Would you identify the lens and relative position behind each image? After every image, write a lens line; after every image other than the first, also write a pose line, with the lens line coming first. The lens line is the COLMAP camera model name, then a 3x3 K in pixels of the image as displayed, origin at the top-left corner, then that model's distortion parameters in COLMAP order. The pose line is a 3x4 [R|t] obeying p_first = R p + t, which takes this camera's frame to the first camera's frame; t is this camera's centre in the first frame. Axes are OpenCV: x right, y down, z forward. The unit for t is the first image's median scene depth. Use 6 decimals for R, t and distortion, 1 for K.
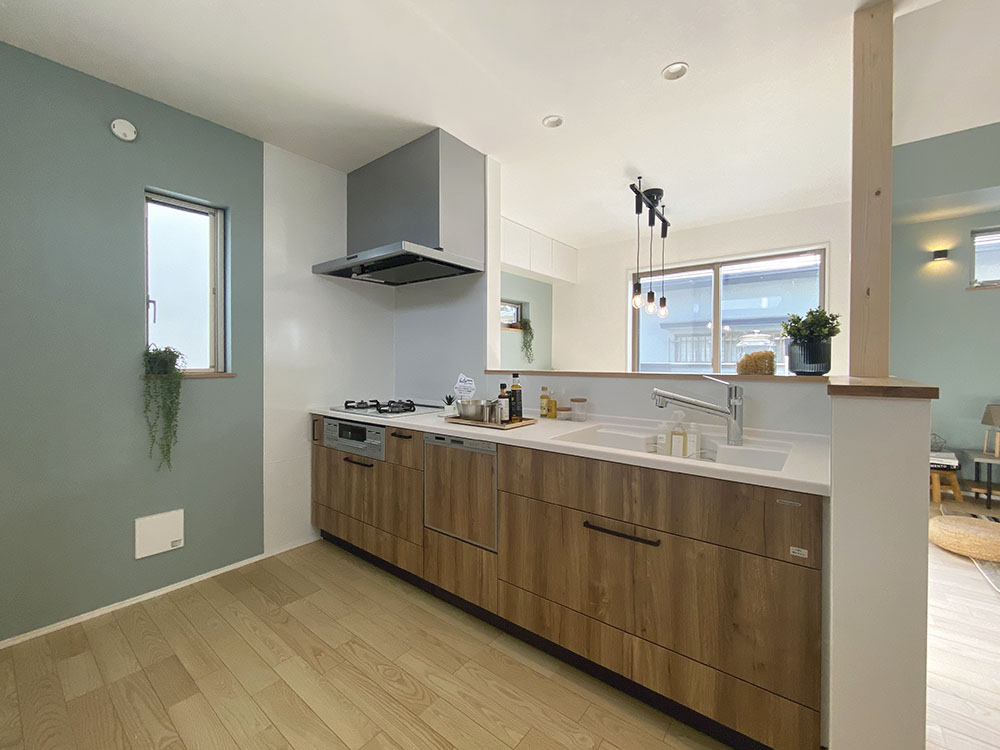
lens RADIAL K [[414.1, 0, 497.7], [0, 414.1, 366.1], [0, 0, 1]] dist [-0.002441, -0.000279]
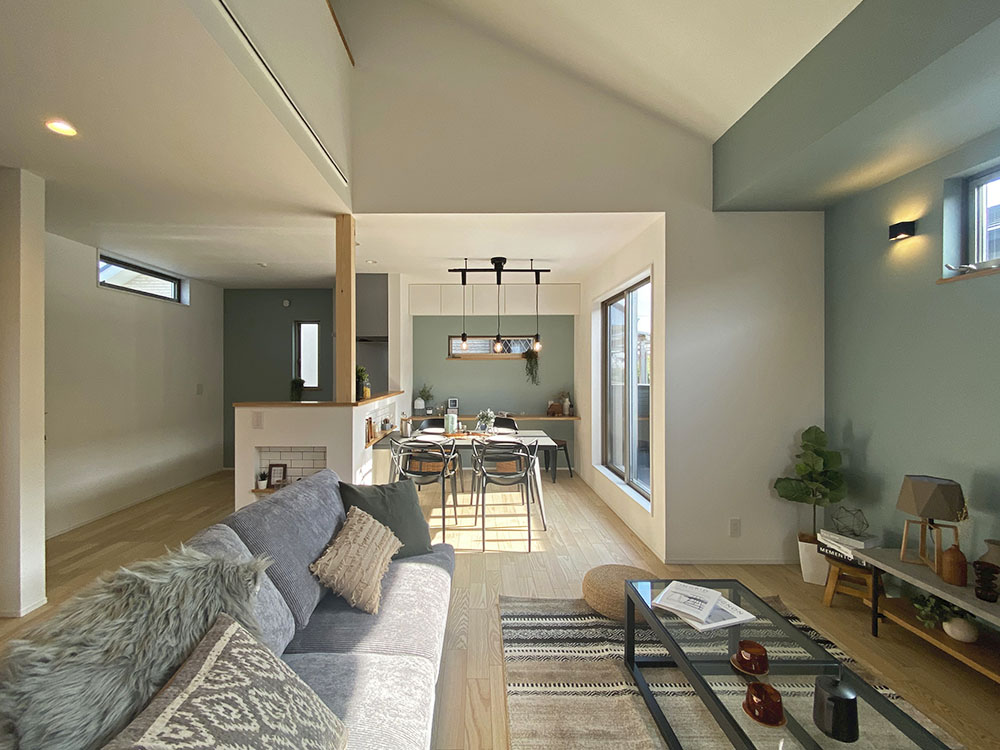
lens RADIAL K [[429.4, 0, 474.5], [0, 429.4, 373.8], [0, 0, 1]] dist [0.018993, -0.006329]
pose [[0.622526, 0.003862, -0.782590, 2.052906], [-0.009025, 0.999957, -0.002245, -0.079923], [0.782547, 0.008461, 0.622534, 0.149928]]
